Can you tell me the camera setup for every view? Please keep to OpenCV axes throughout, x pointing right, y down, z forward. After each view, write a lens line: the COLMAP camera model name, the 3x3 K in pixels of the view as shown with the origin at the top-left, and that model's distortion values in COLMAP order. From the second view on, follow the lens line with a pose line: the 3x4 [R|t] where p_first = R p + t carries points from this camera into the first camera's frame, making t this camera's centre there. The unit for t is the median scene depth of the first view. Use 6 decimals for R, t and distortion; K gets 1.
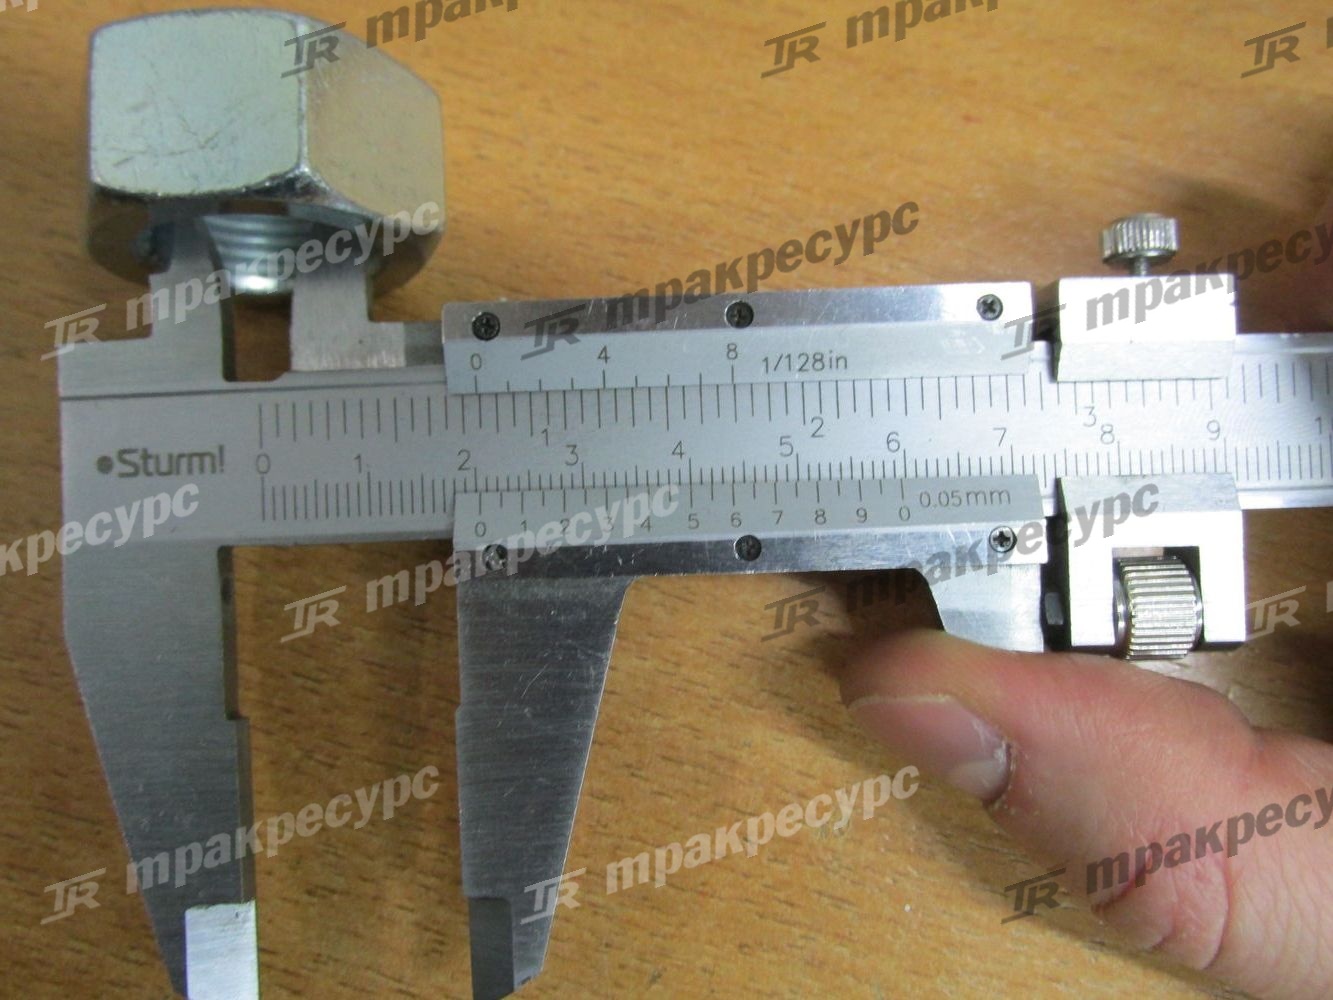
lens RADIAL K [[1166.5, 0, 663.3], [0, 1166.5, 508.4], [0, 0, 1]] dist [-0.020170, -0.019913]
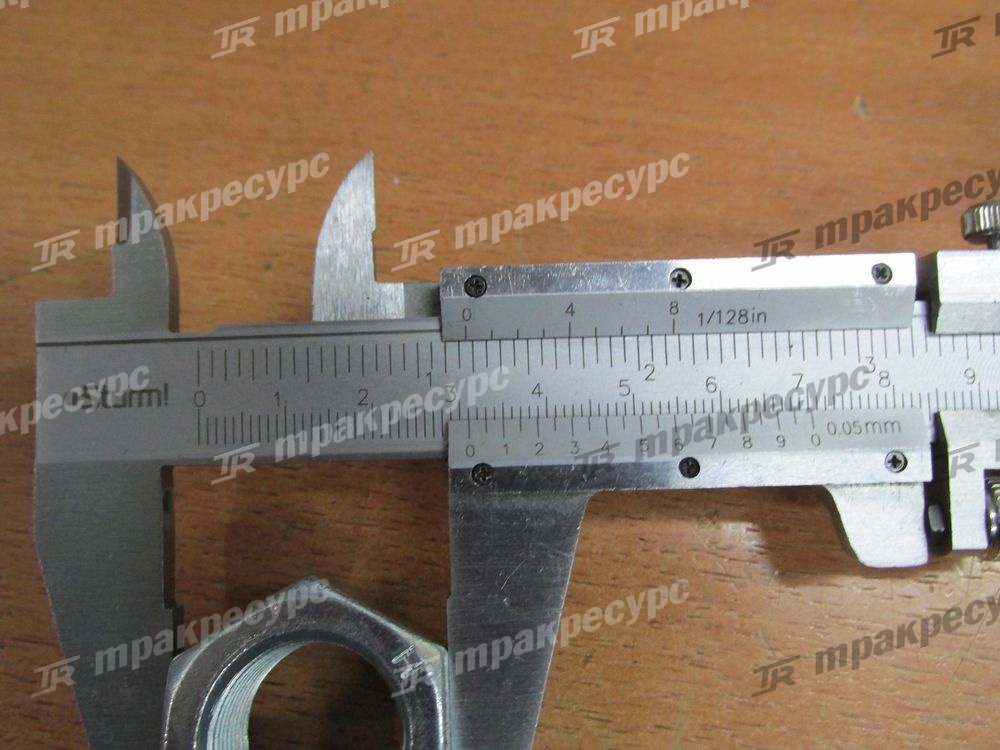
lens RADIAL K [[940.3, 0, 491.0], [0, 940.3, 397.6], [0, 0, 1]] dist [-0.010204, 0.000000]
pose [[0.999946, 0.006767, 0.007897, -0.141557], [-0.006419, 0.999047, -0.043177, 0.004515], [-0.008182, 0.043124, 0.999036, 0.010874]]
